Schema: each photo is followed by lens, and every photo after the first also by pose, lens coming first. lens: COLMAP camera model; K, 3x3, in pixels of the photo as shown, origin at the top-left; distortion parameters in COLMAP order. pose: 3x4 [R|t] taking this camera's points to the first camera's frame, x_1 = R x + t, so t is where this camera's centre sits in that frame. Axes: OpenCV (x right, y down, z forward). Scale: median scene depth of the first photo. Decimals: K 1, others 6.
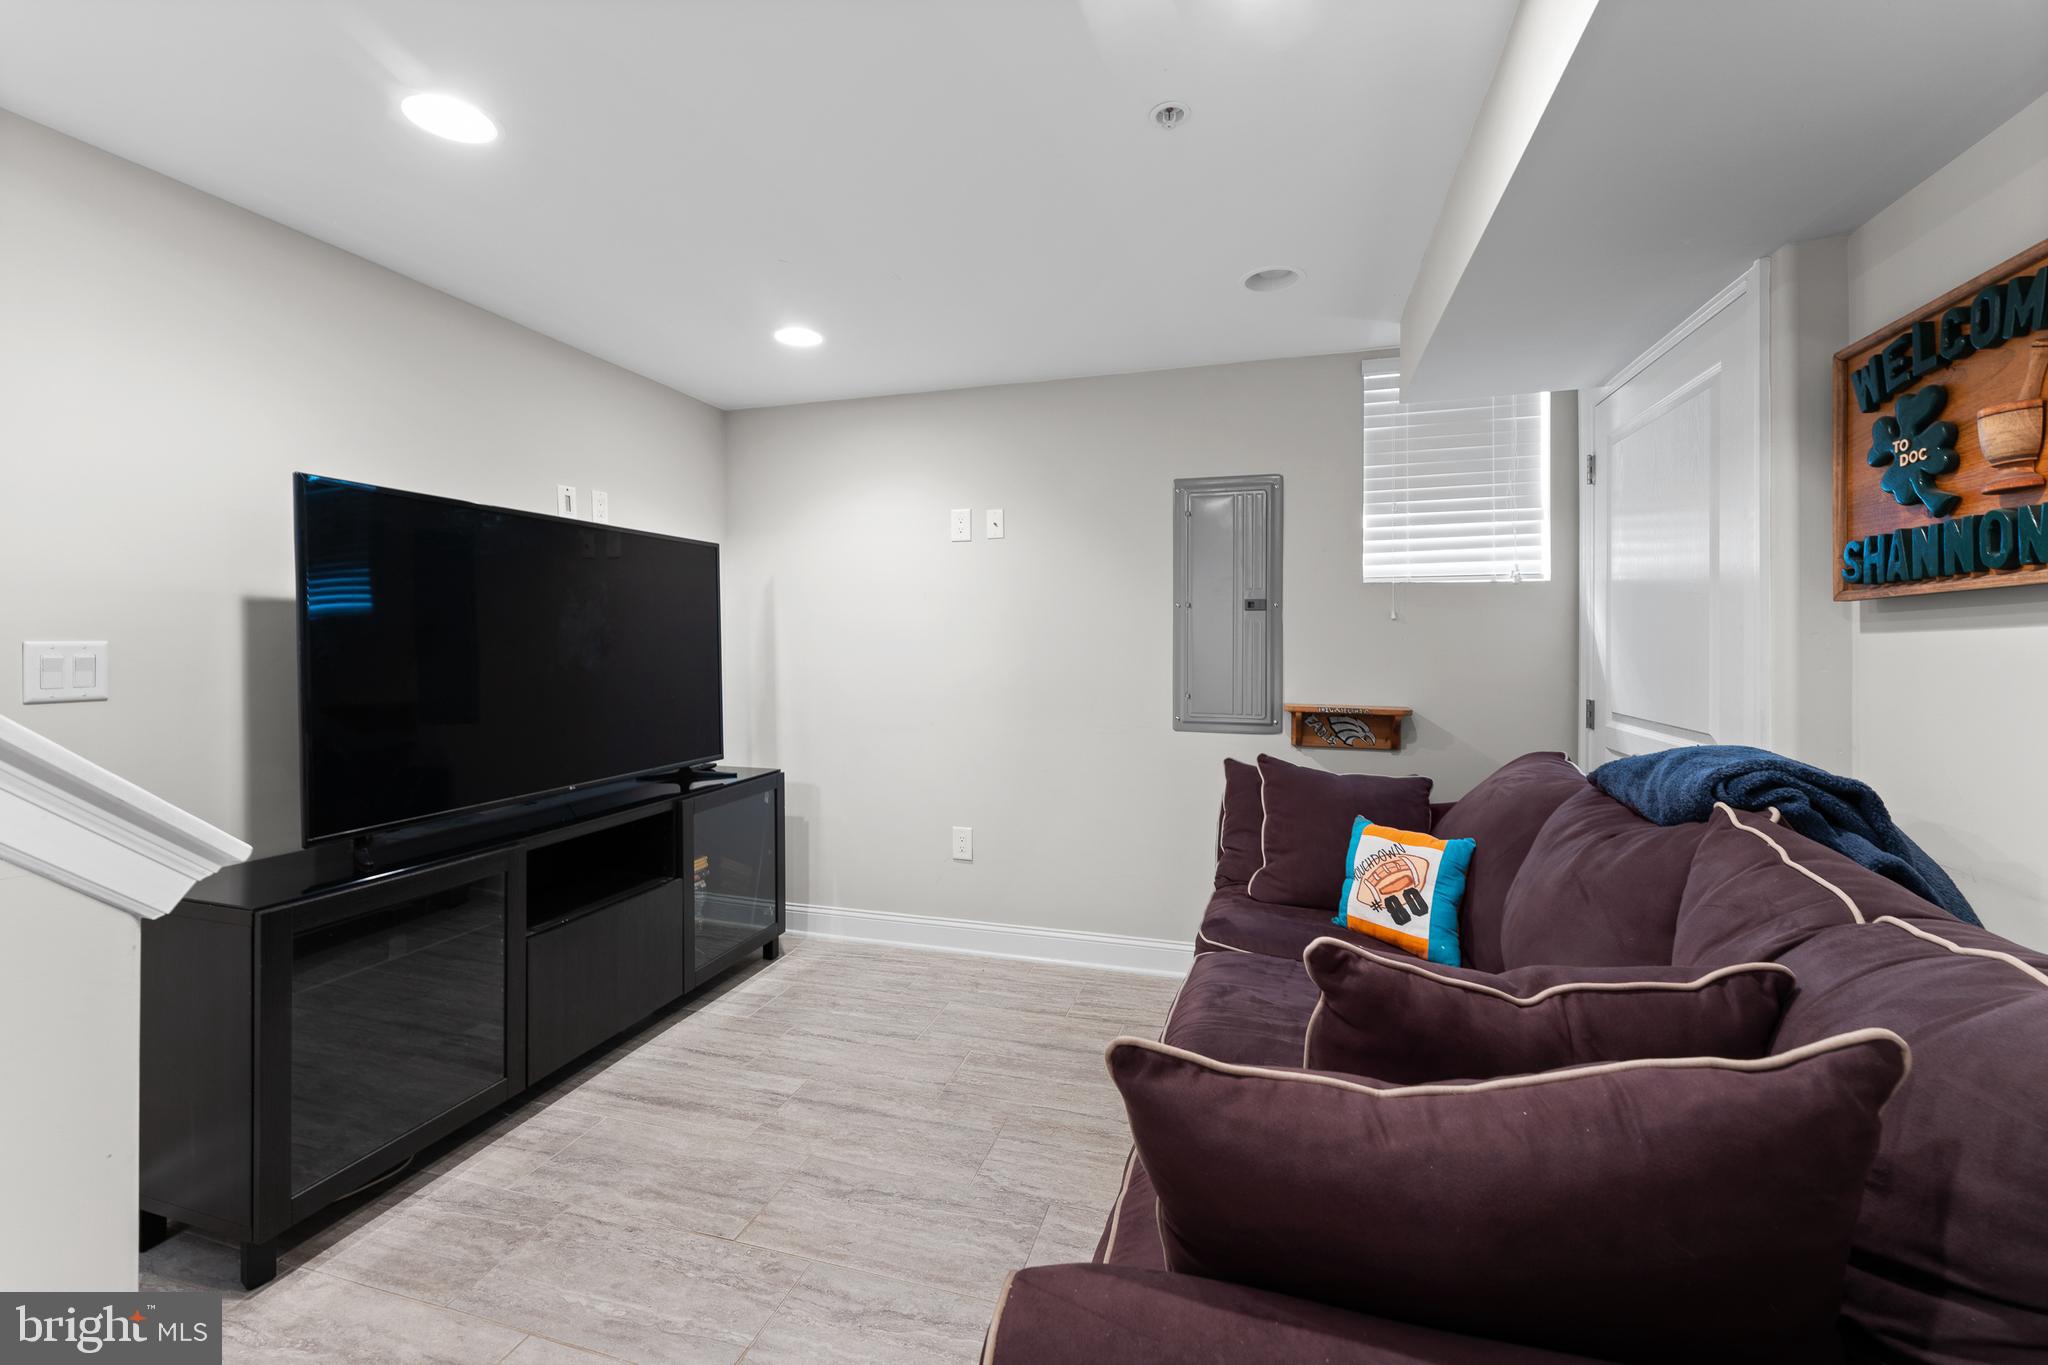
lens RADIAL K [[836.1, 0, 1026.2], [0, 836.1, 663.0], [0, 0, 1]] dist [-0.000250, 0.000207]
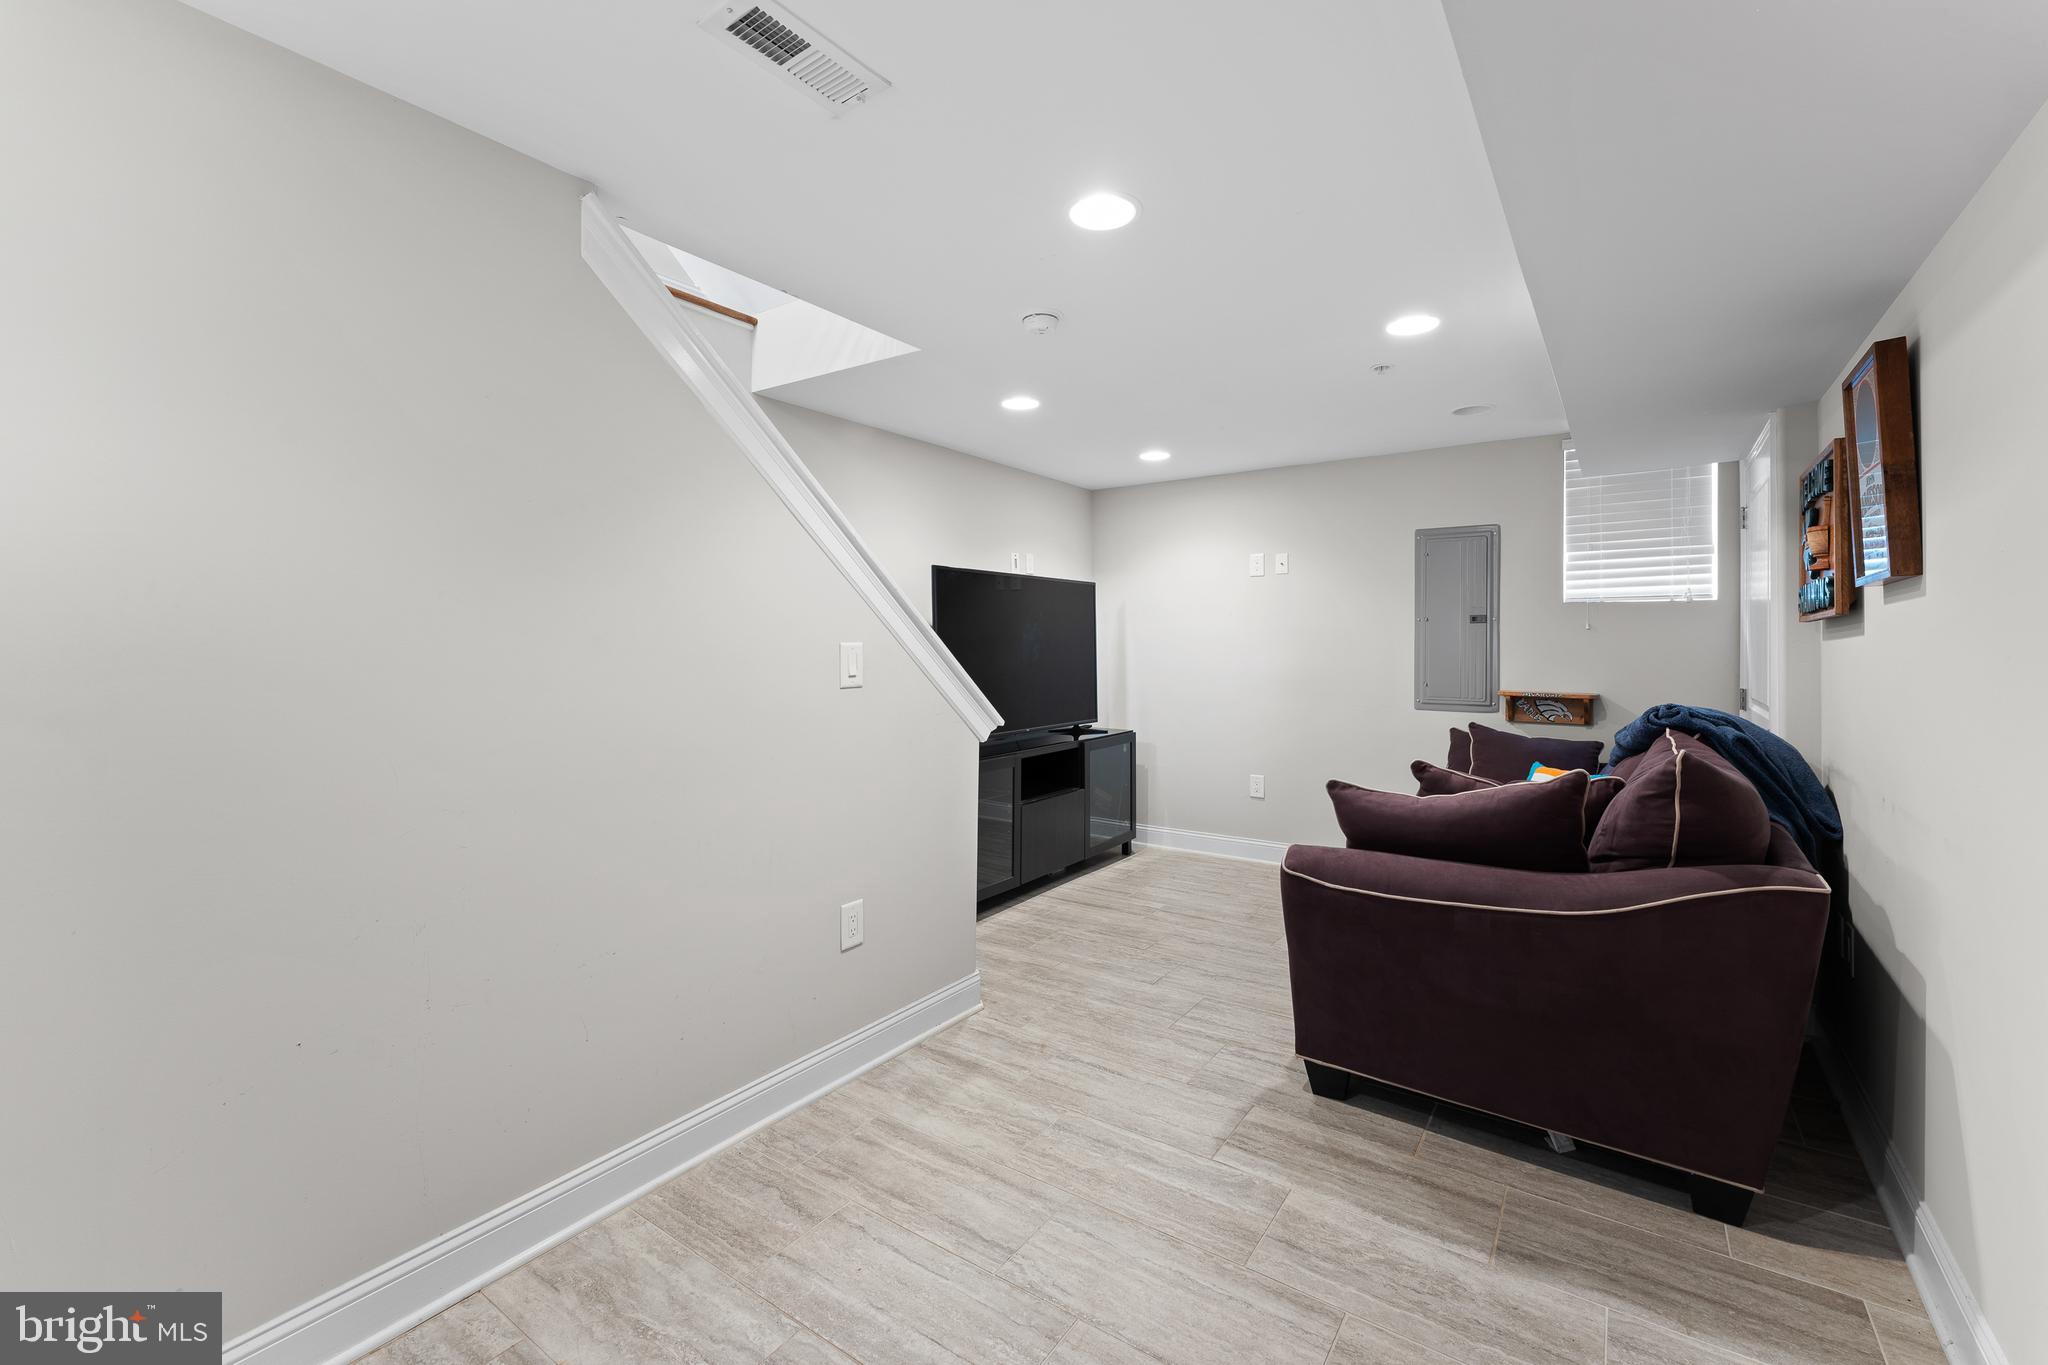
lens RADIAL K [[836.1, 0, 1033.7], [0, 836.1, 657.3], [0, 0, 1]] dist [-0.000250, 0.000207]
pose [[0.949530, 0.003369, -0.313659, 0.010740], [-0.006840, 0.999927, -0.009966, 0.013310], [0.313603, 0.011608, 0.949483, -0.574102]]
